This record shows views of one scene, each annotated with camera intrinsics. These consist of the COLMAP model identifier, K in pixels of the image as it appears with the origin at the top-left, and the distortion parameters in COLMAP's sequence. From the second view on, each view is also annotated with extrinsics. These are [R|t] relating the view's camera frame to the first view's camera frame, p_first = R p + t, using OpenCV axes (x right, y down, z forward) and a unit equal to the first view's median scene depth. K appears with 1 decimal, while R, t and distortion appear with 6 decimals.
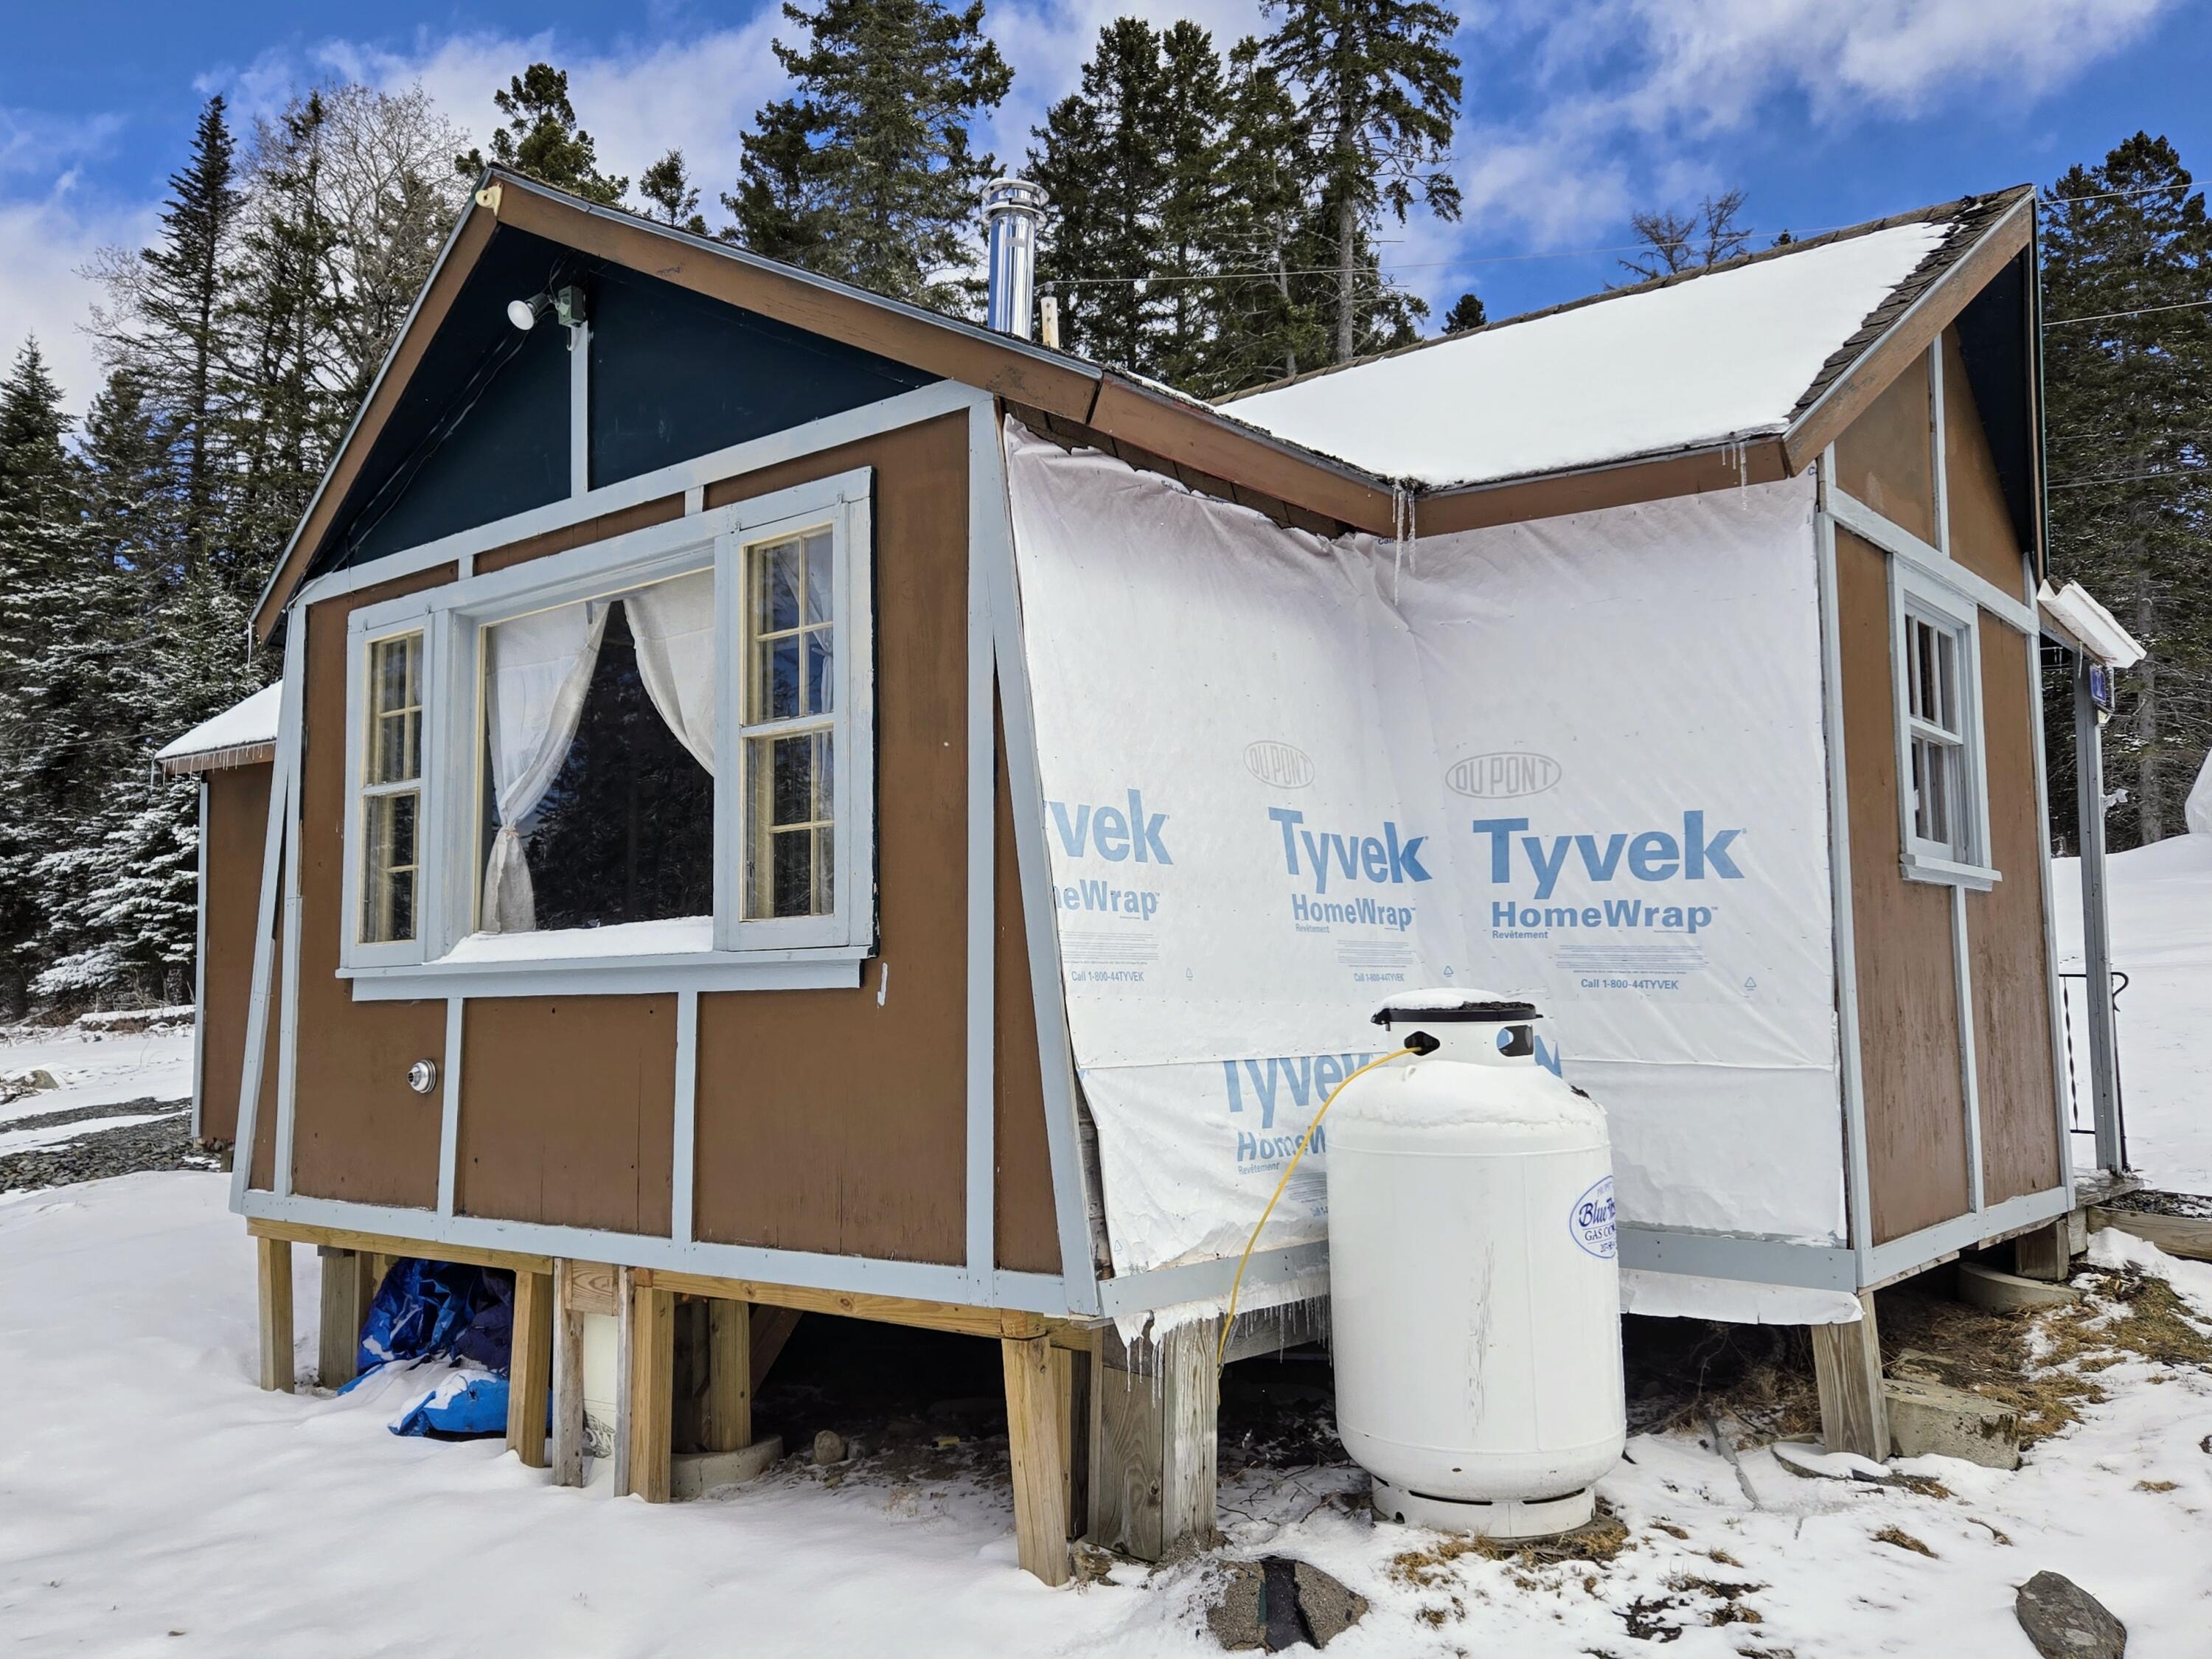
lens RADIAL K [[1899.7, 0, 1106.2], [0, 1899.7, 833.9], [0, 0, 1]] dist [0.049976, -0.009252]
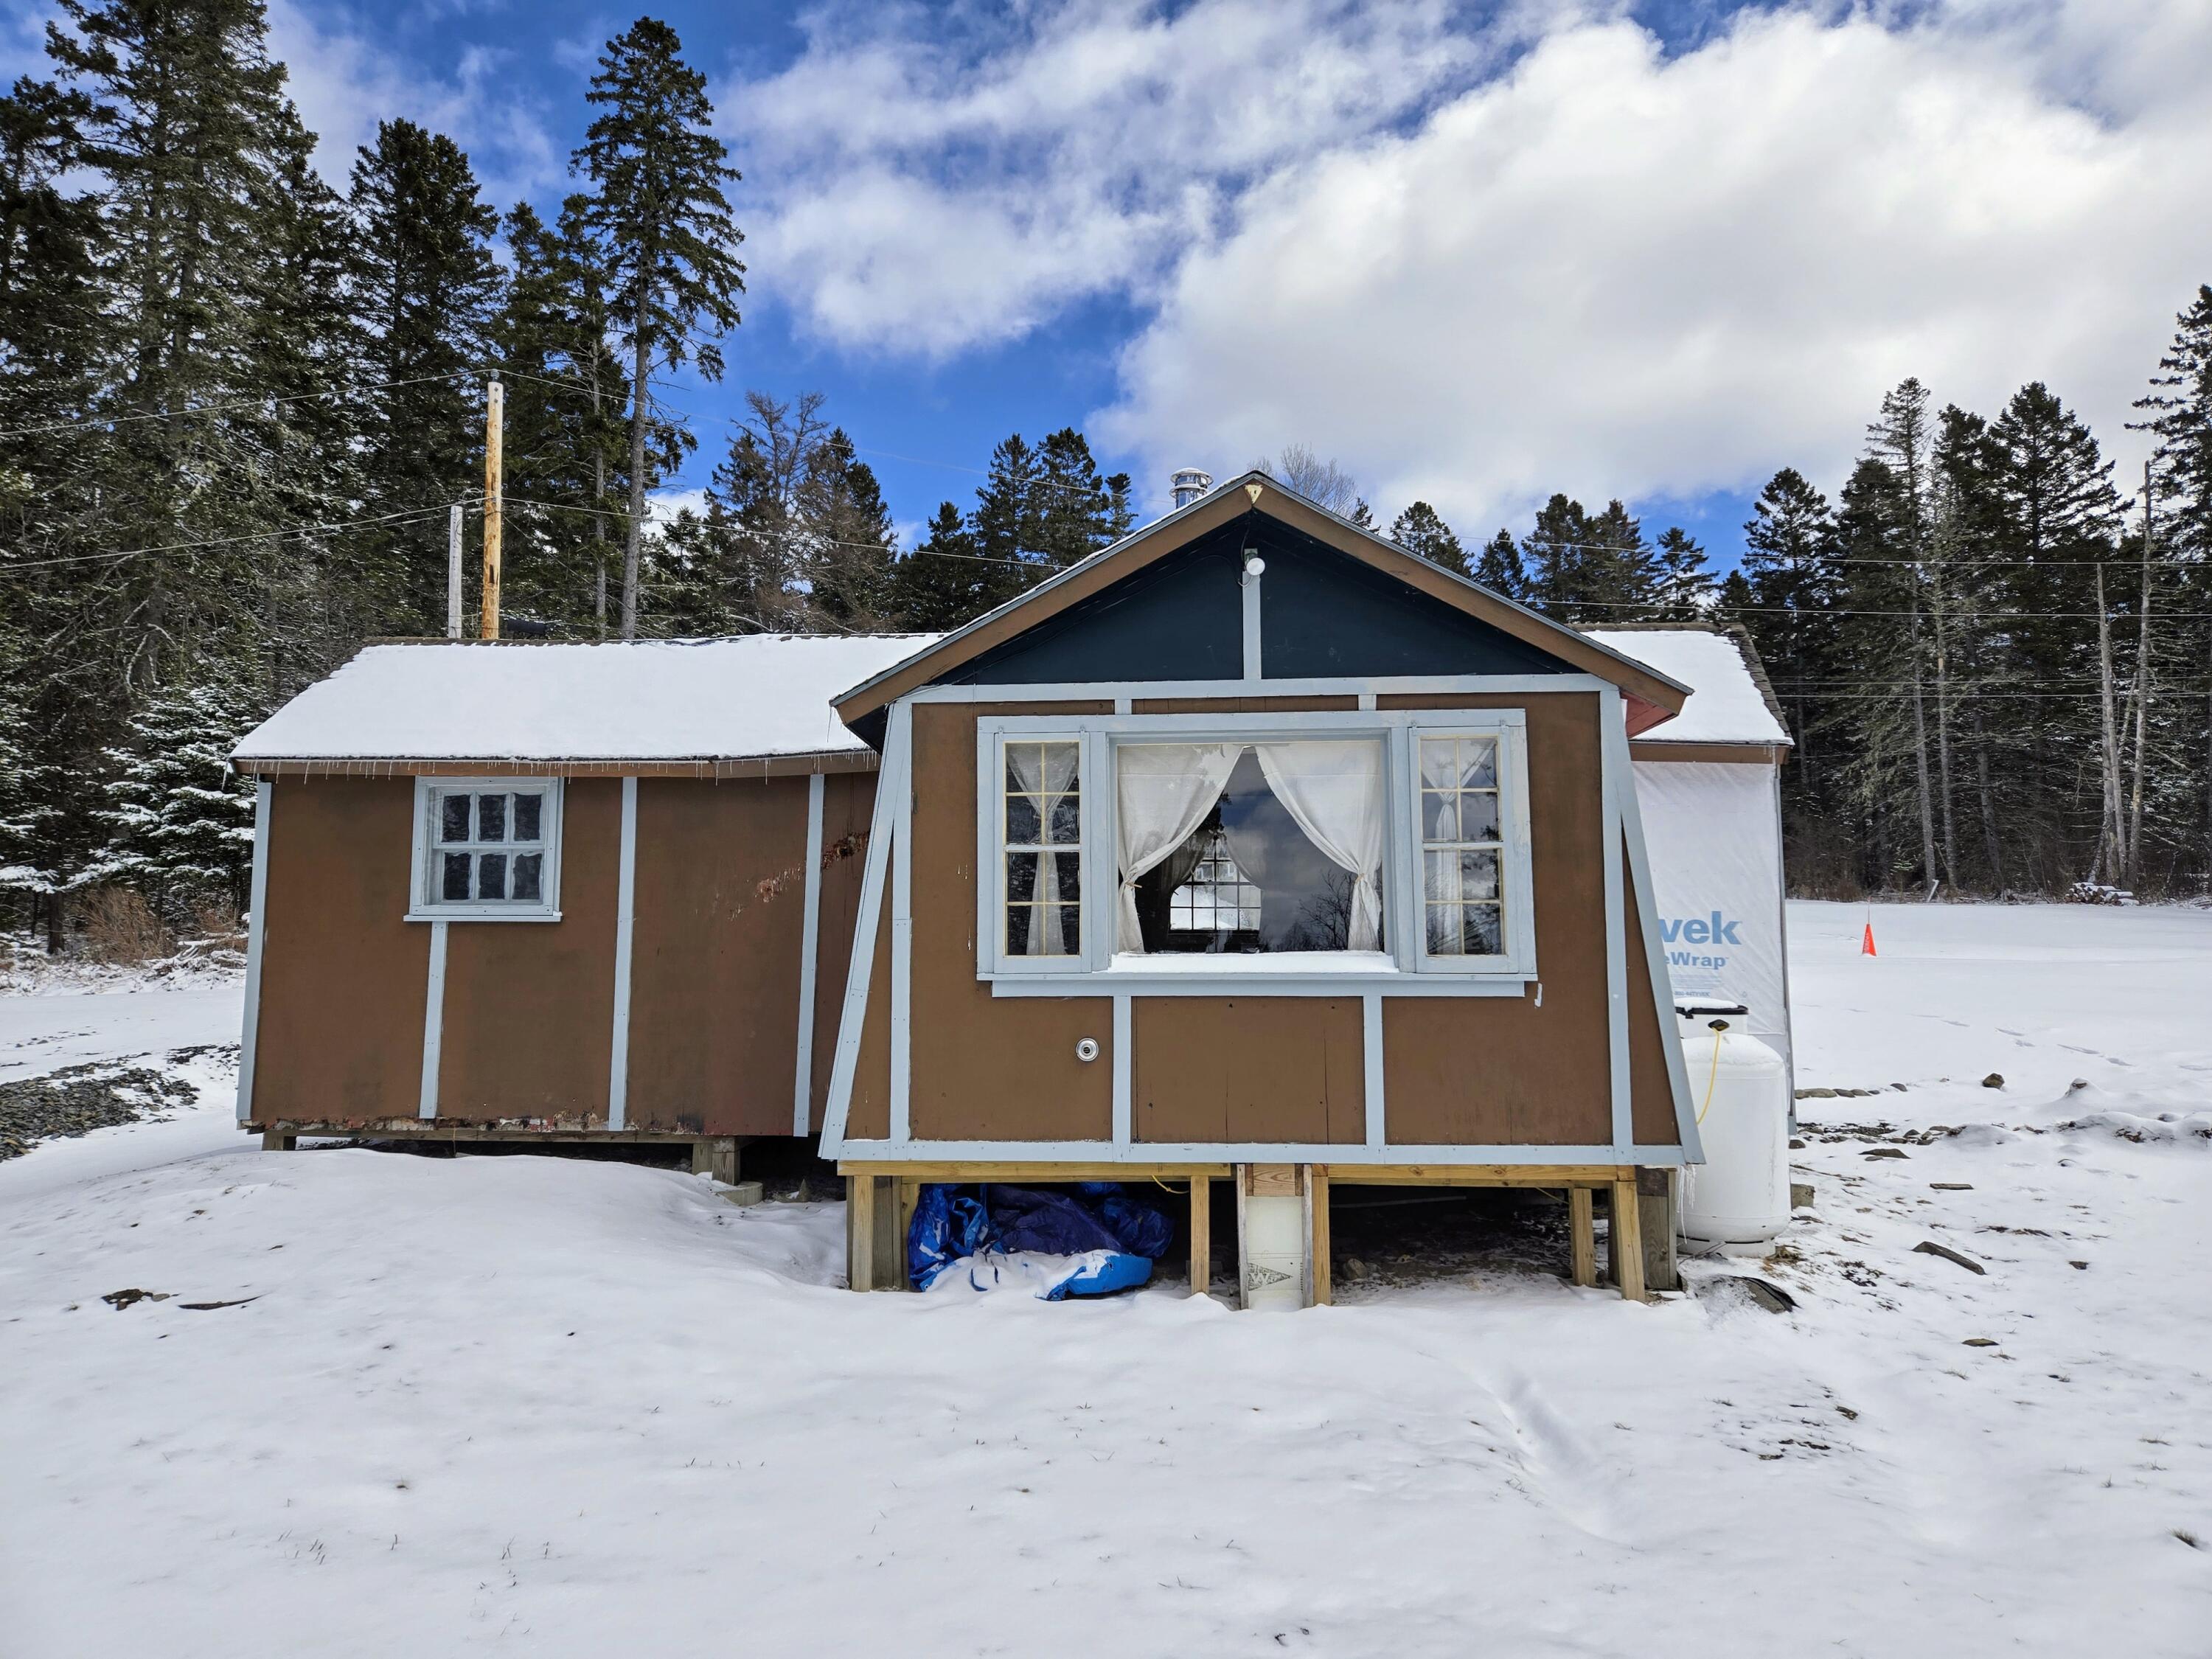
lens RADIAL K [[1502.5, 0, 1098.4], [0, 1502.5, 813.3], [0, 0, 1]] dist [0.084656, -0.063696]
pose [[0.780113, 0.074323, 0.621209, -1.106174], [-0.063511, 0.997197, -0.039549, -0.008753], [-0.622407, -0.008601, 0.782647, 0.097146]]
